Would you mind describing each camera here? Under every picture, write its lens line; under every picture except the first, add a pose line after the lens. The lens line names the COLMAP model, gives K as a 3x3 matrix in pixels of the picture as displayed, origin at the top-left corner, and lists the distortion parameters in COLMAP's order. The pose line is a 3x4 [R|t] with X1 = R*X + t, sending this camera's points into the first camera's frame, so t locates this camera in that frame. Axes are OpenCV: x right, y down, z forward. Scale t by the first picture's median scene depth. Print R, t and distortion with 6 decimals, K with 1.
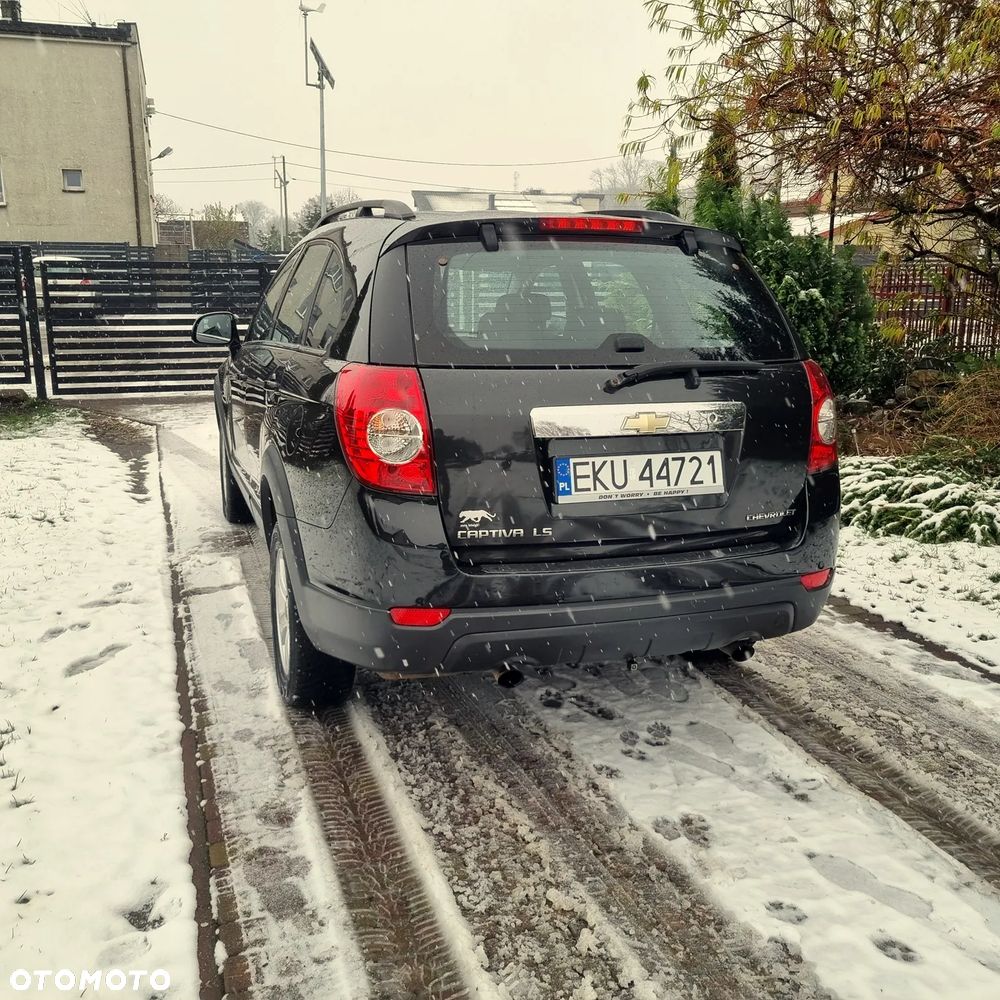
lens RADIAL K [[986.7, 0, 494.2], [0, 986.7, 499.0], [0, 0, 1]] dist [0.056885, -0.036750]
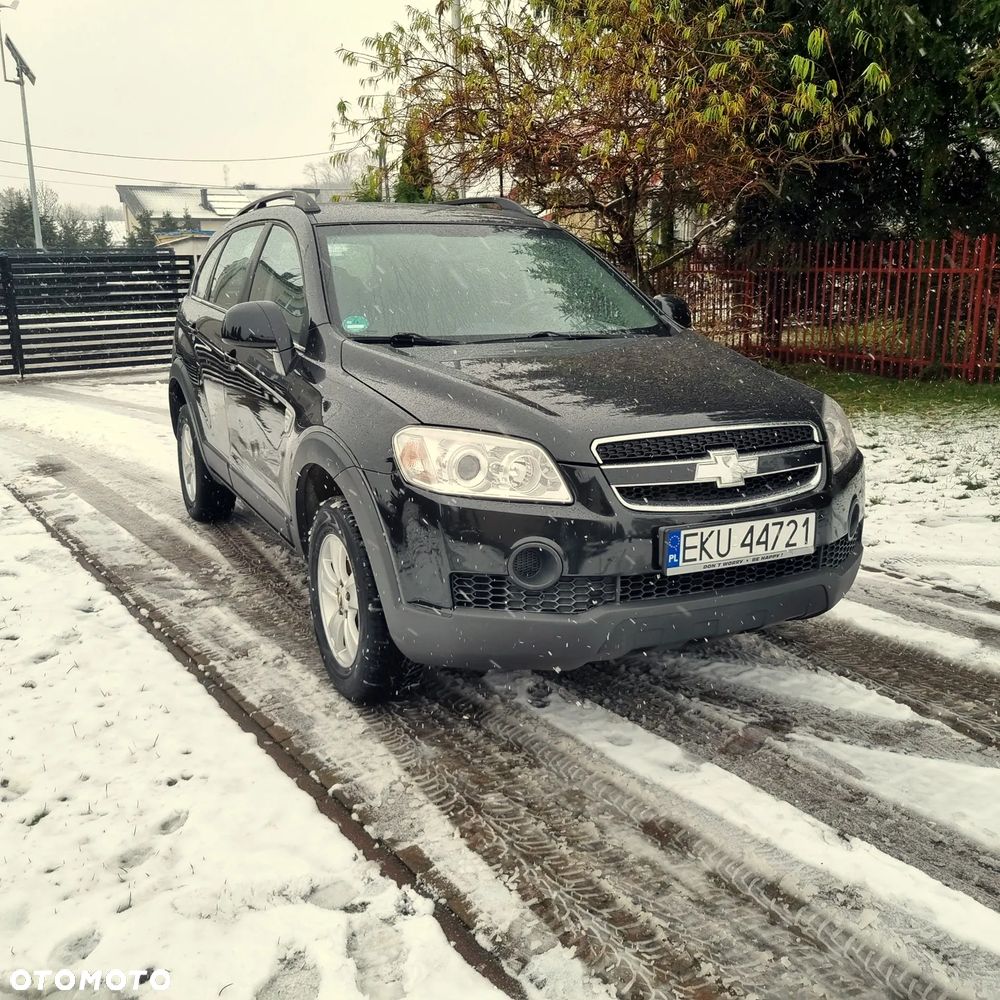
lens RADIAL K [[986.7, 0, 494.2], [0, 986.7, 499.0], [0, 0, 1]] dist [0.056885, -0.036750]
pose [[0.963410, -0.085617, 0.253990, -0.072853], [0.084368, 0.996309, 0.015829, 0.197708], [-0.254407, 0.006179, 0.967077, -0.707910]]
